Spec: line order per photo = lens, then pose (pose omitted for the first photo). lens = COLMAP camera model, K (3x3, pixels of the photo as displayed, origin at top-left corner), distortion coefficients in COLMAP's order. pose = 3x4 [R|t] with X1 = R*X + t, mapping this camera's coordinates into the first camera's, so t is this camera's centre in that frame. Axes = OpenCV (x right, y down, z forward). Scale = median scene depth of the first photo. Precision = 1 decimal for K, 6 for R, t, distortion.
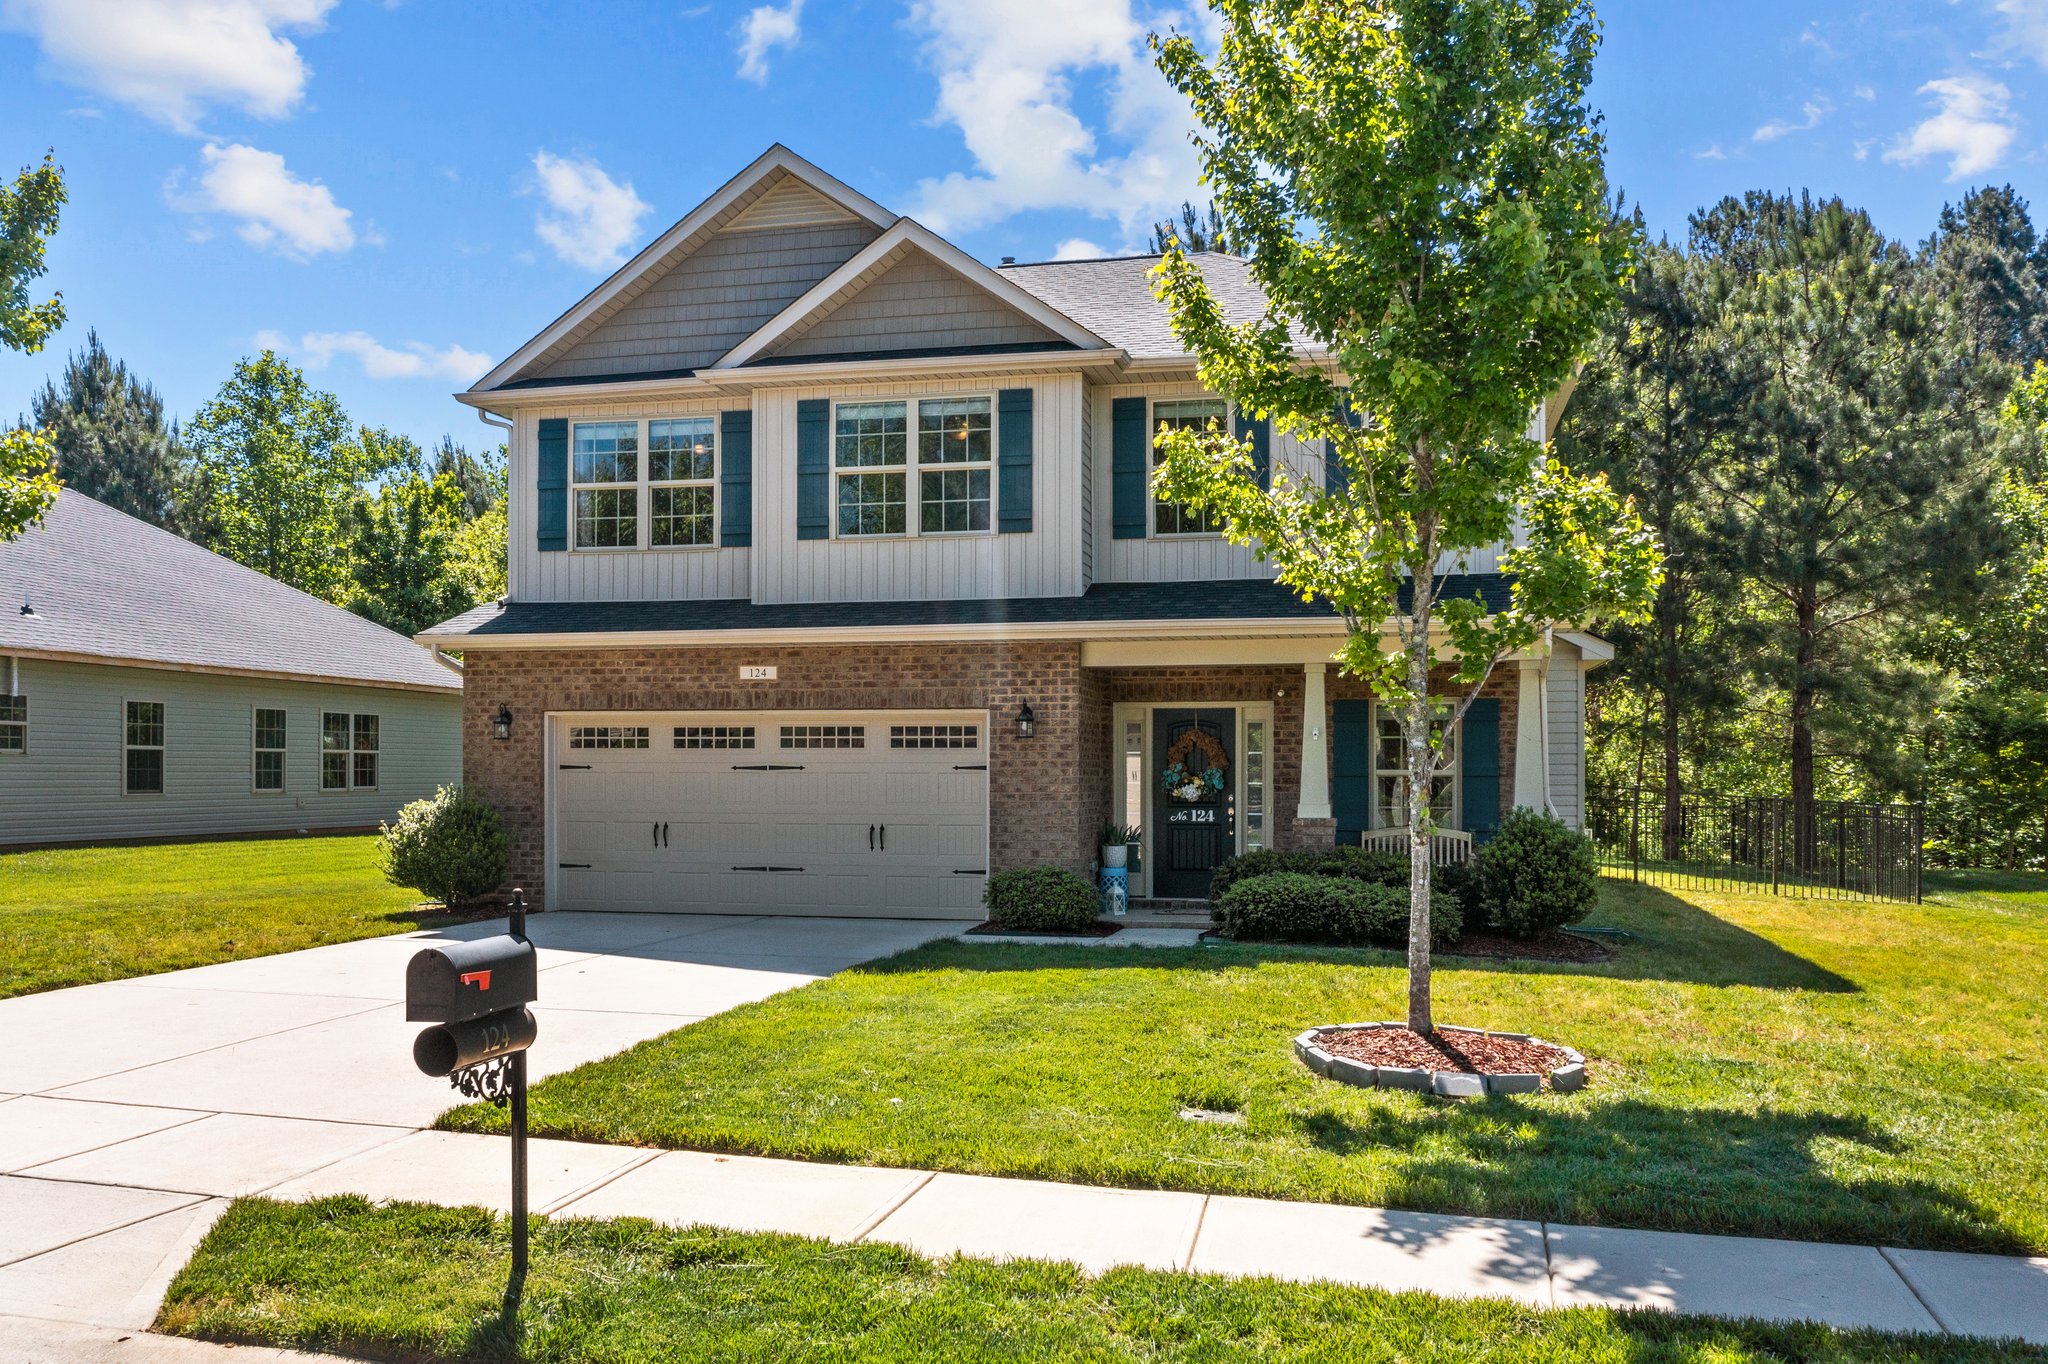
lens RADIAL K [[1660.6, 0, 1024.2], [0, 1660.6, 771.6], [0, 0, 1]] dist [-0.004774, -0.004954]
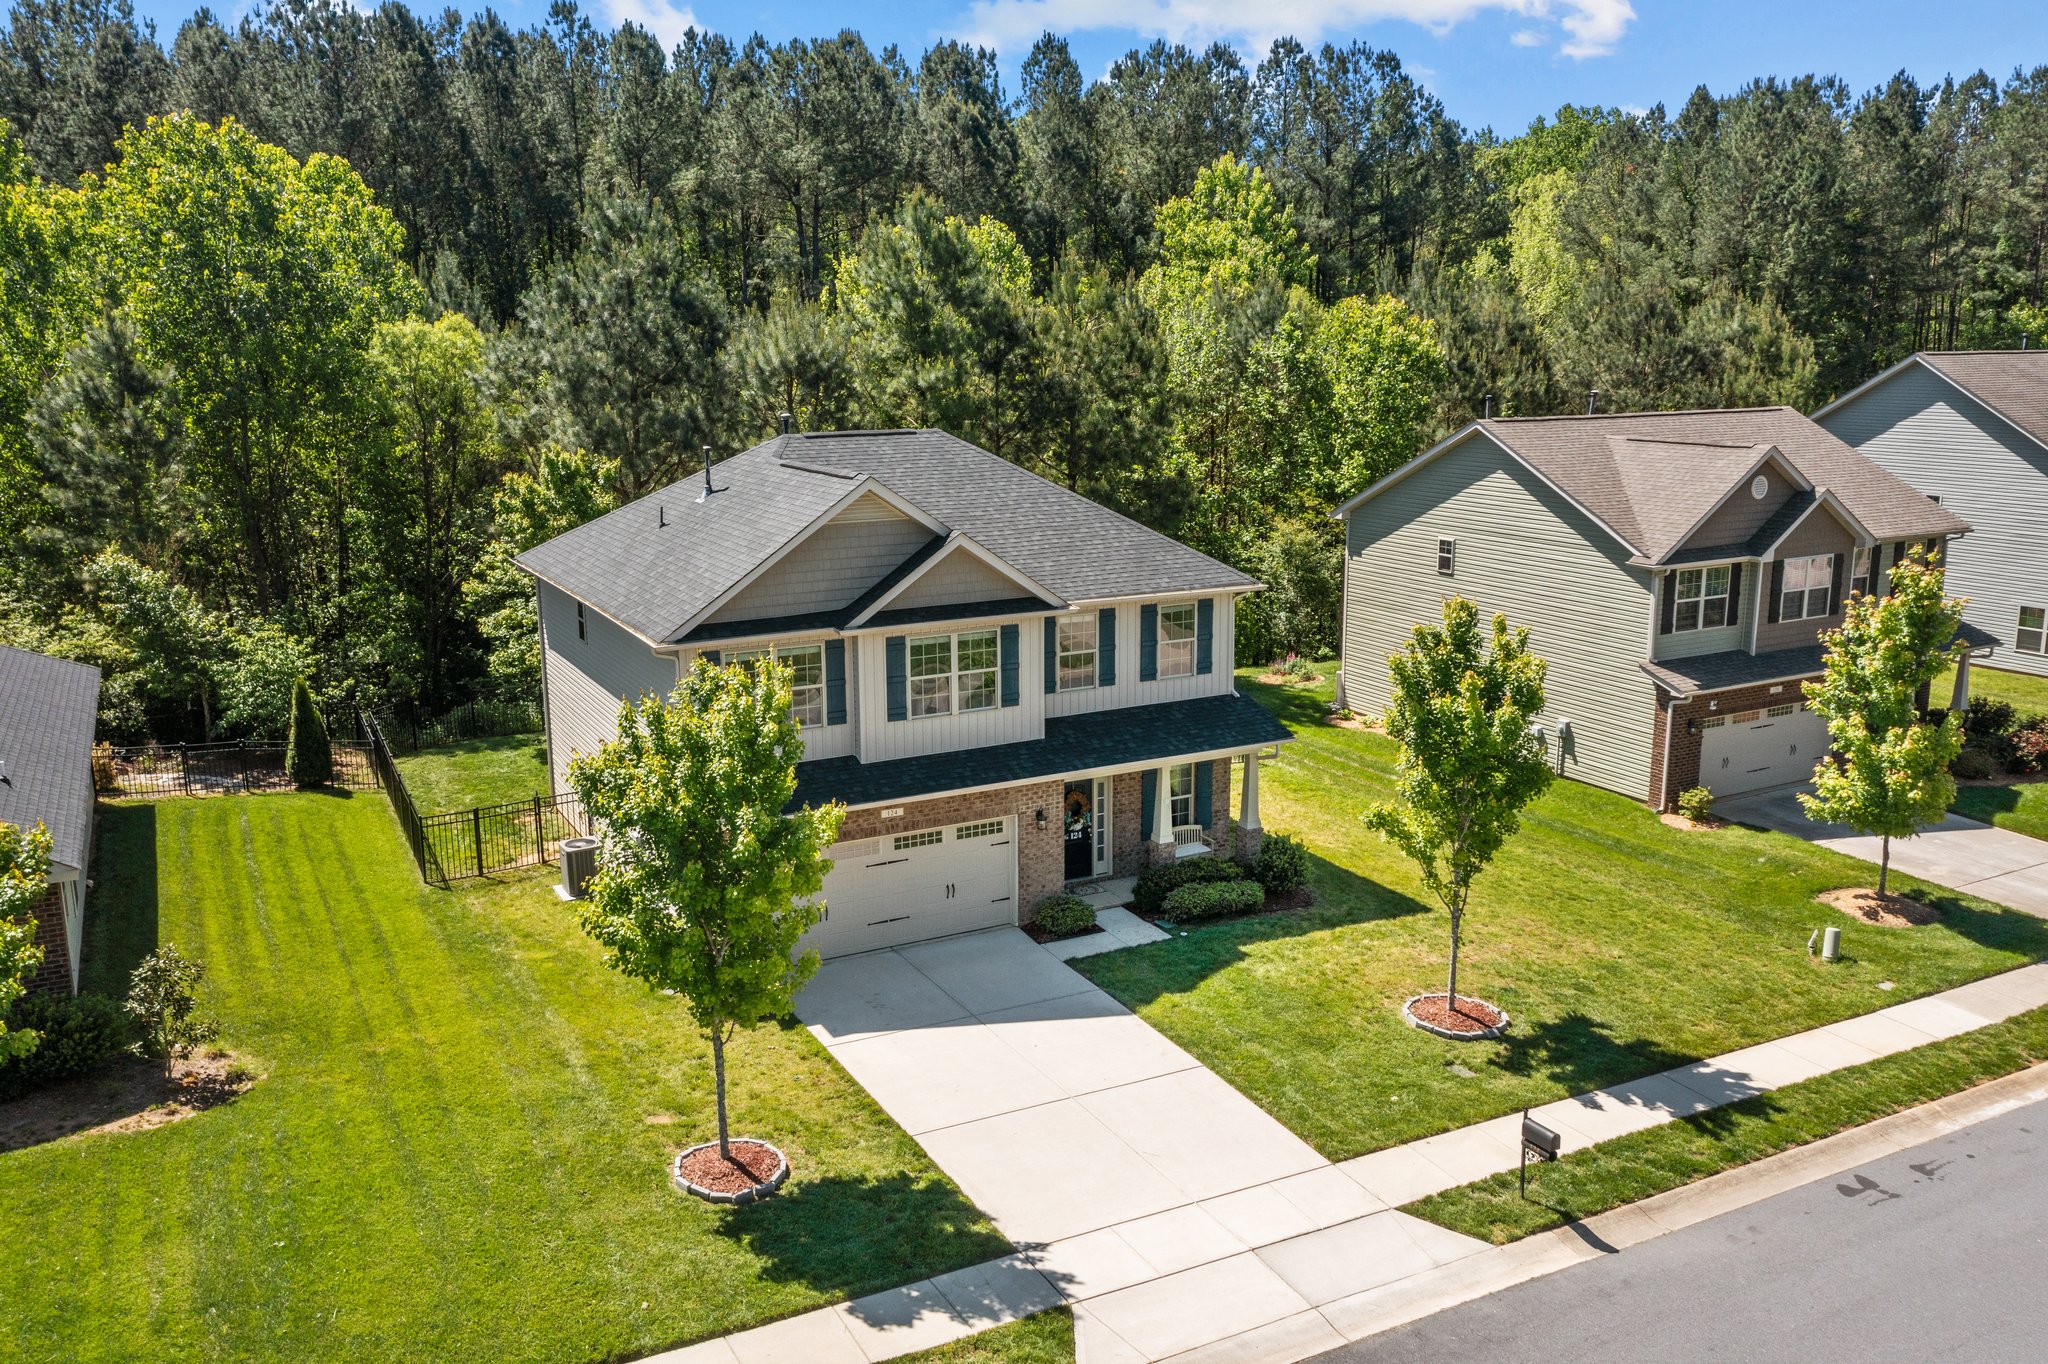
lens RADIAL K [[1629.2, 0, 1027.9], [0, 1629.2, 695.0], [0, 0, 1]] dist [-0.005710, 0.003172]
pose [[0.756175, -0.148948, 0.637193, -1.068385], [0.007837, 0.975741, 0.218786, -0.524762], [-0.654323, -0.160446, 0.738998, -0.266623]]
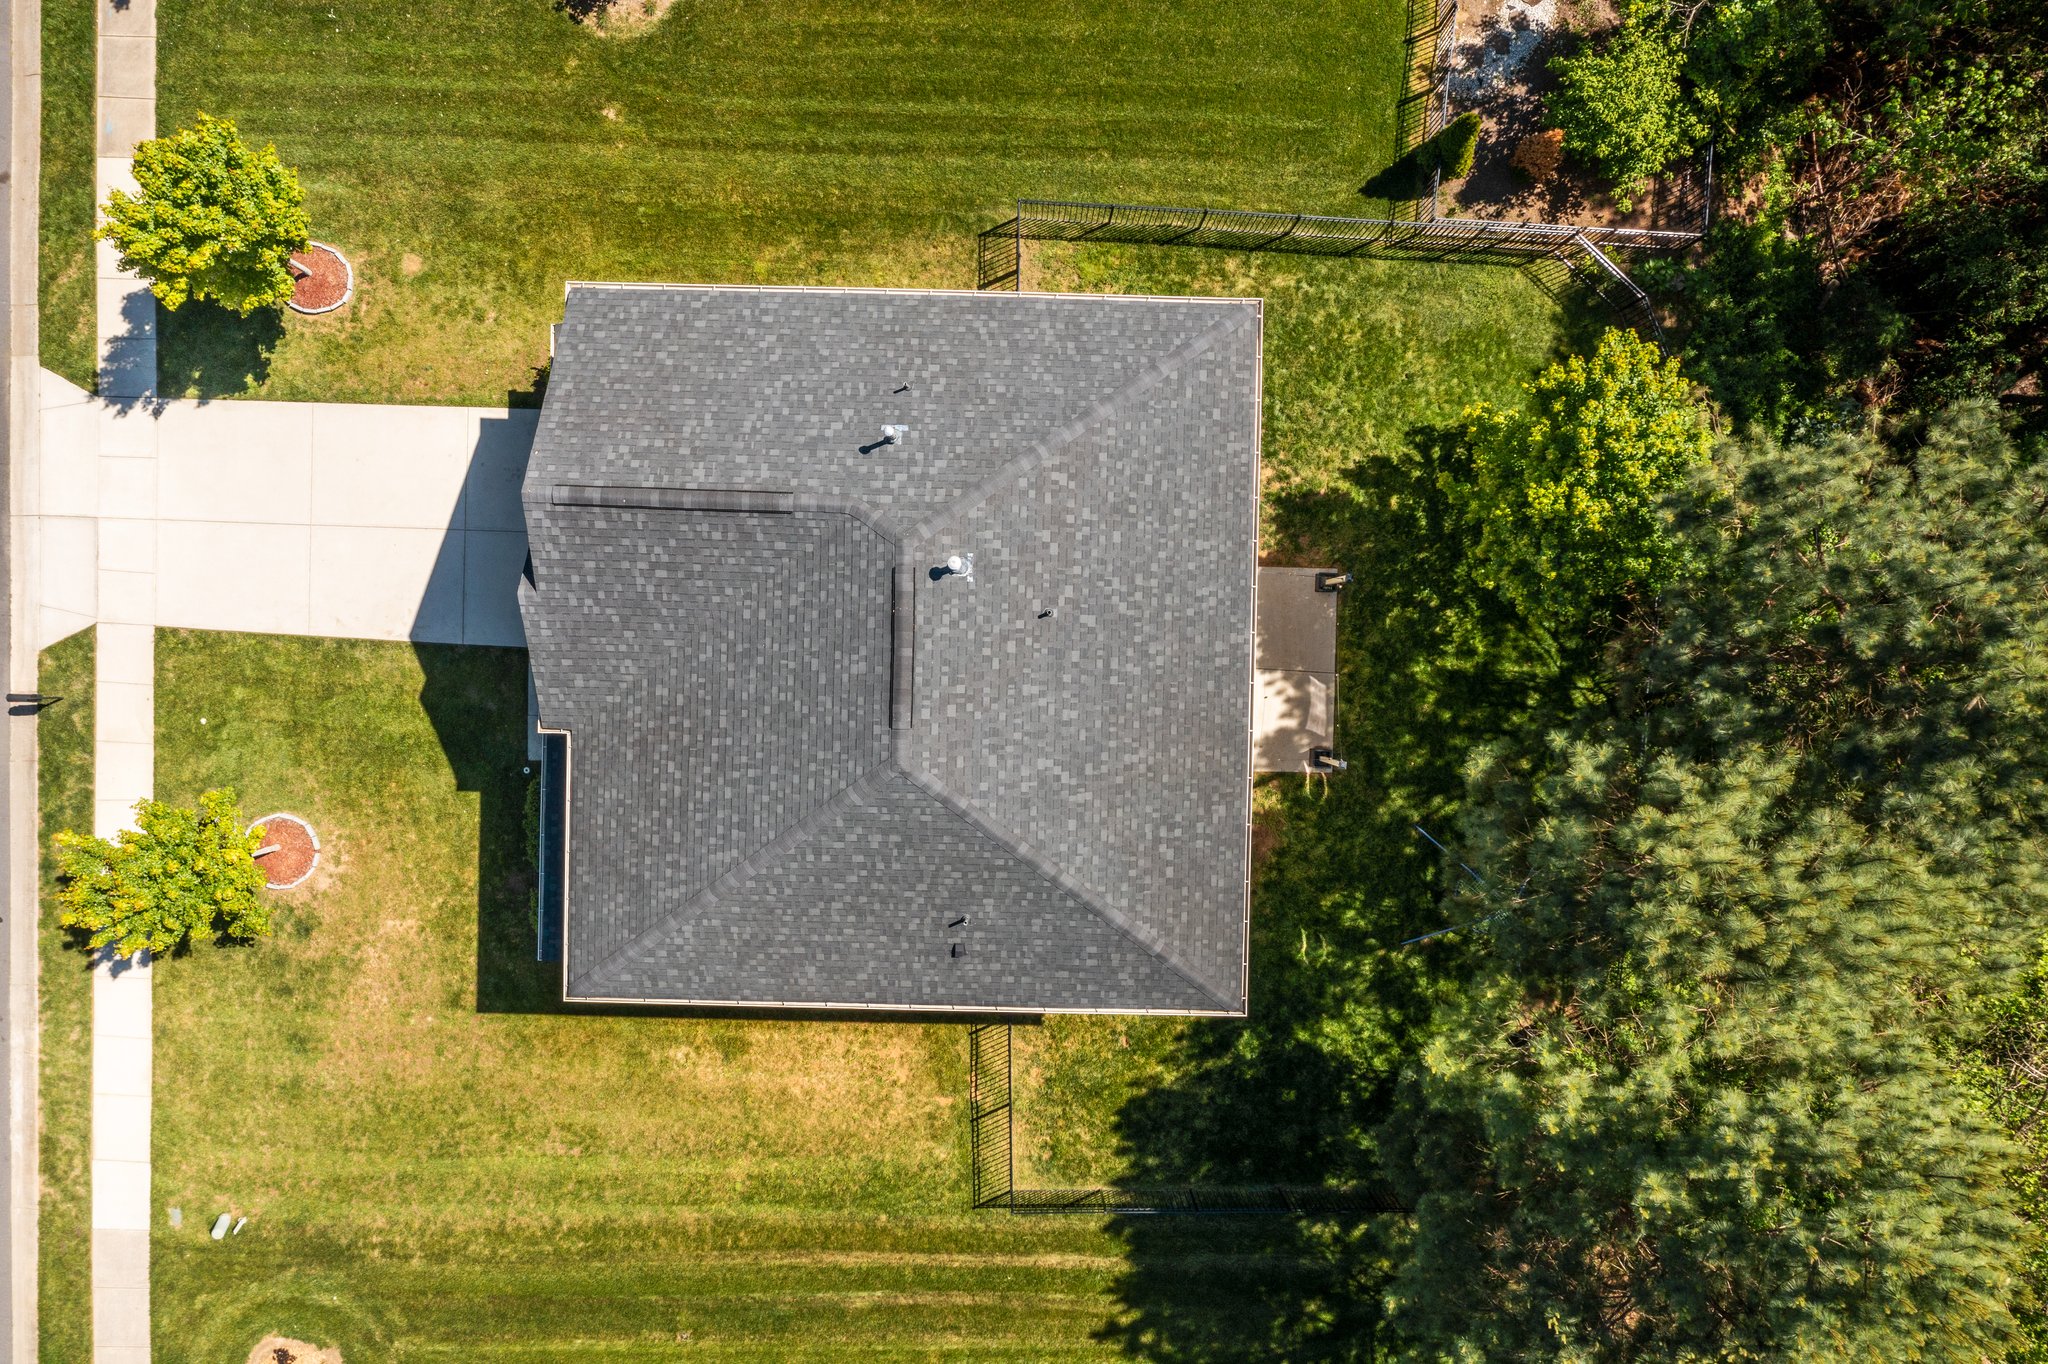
lens RADIAL K [[1651.4, 0, 1018.5], [0, 1651.4, 601.2], [0, 0, 1]] dist [-0.008030, 0.007628]
pose [[0.199986, 0.979775, 0.006875, 0.000639], [-0.000630, -0.006888, 0.999976, -1.854685], [0.979799, -0.199985, -0.000760, 1.444615]]
